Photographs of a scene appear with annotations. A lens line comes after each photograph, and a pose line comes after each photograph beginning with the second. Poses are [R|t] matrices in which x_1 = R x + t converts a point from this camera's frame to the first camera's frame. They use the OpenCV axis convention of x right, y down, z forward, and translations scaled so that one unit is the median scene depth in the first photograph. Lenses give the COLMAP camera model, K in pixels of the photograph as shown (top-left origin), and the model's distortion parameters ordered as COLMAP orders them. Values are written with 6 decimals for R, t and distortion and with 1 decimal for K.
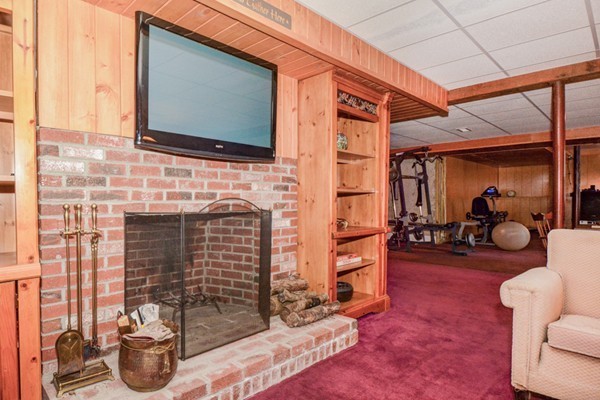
lens RADIAL K [[399.3, 0, 300.0], [0, 399.3, 200.0], [0, 0, 1]] dist [0.003200, 0.000941]
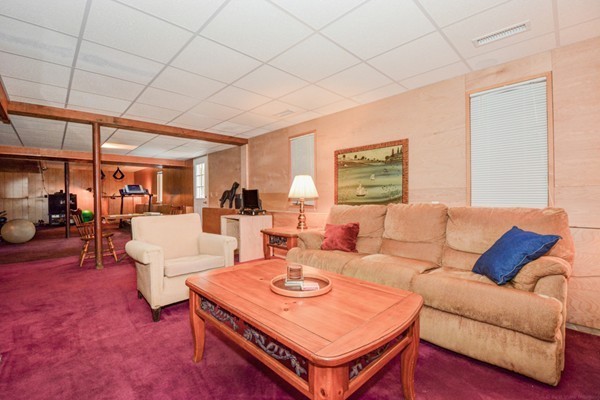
lens RADIAL K [[269.7, 0, 300.0], [0, 269.7, 200.0], [0, 0, 1]] dist [-0.000121, -0.013276]
pose [[-0.066234, -0.011839, 0.997734, -0.434187], [0.010145, 0.999870, 0.012538, -0.005958], [-0.997753, 0.010952, -0.066106, 0.294265]]
